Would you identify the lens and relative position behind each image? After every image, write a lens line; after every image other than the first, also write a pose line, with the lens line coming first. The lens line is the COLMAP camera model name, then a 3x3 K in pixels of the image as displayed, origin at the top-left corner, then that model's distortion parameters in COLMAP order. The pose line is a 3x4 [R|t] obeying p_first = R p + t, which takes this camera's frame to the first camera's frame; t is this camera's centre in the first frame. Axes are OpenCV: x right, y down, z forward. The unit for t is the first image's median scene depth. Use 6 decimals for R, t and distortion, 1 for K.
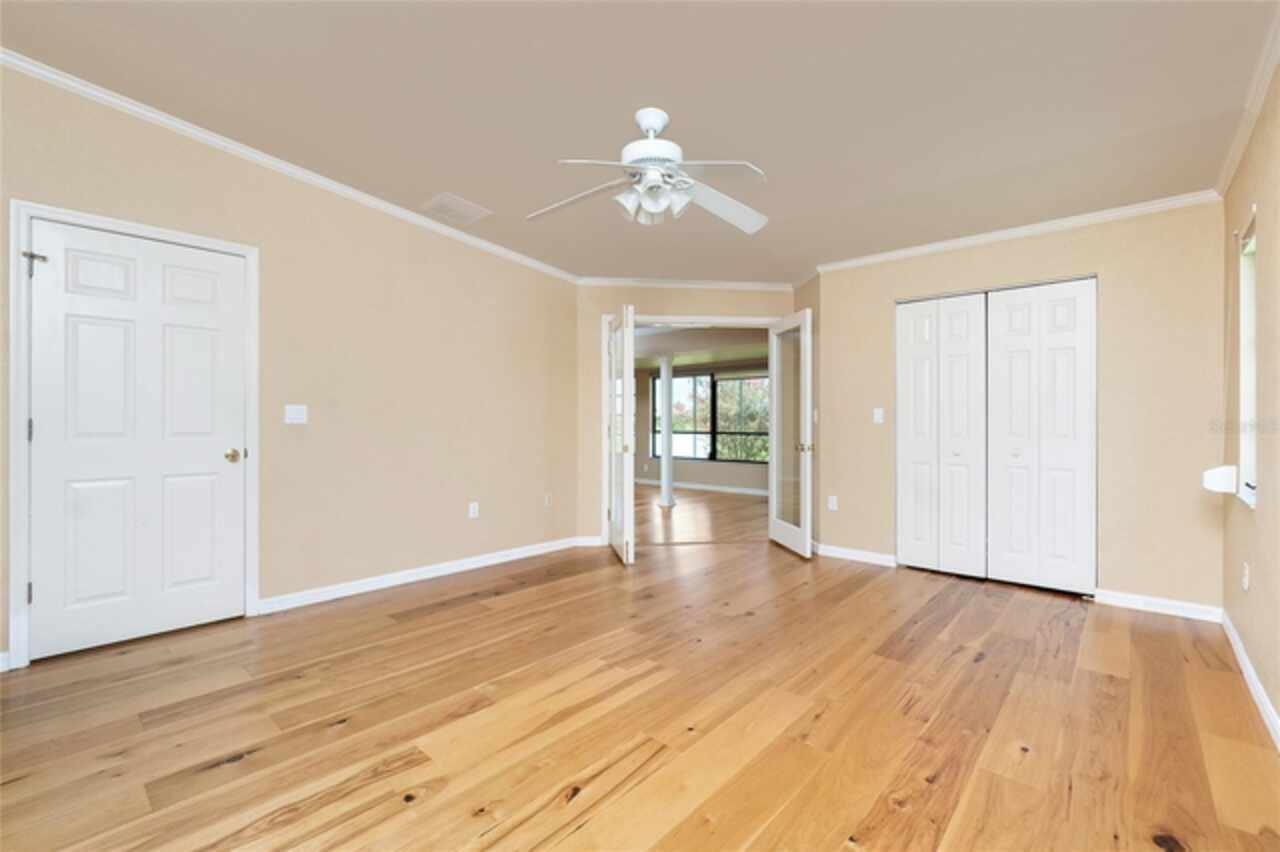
lens RADIAL K [[554.8, 0, 651.2], [0, 554.8, 426.6], [0, 0, 1]] dist [-0.005109, 0.002247]
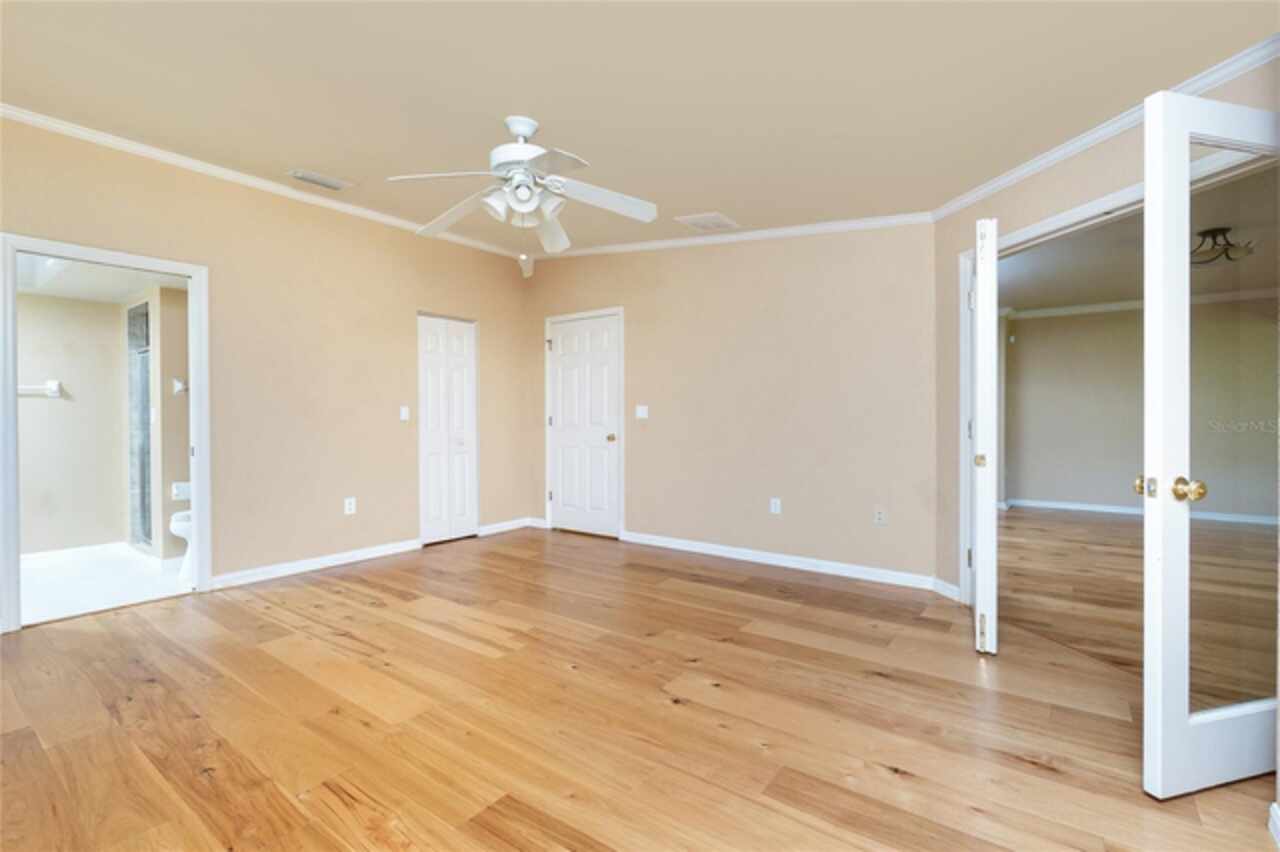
lens RADIAL K [[554.8, 0, 650.4], [0, 554.8, 419.3], [0, 0, 1]] dist [-0.005109, 0.002247]
pose [[0.099770, 0.001130, -0.995010, 0.995435], [-0.001023, 0.999999, 0.001033, -0.005259], [0.995010, 0.000915, 0.099771, 1.063821]]
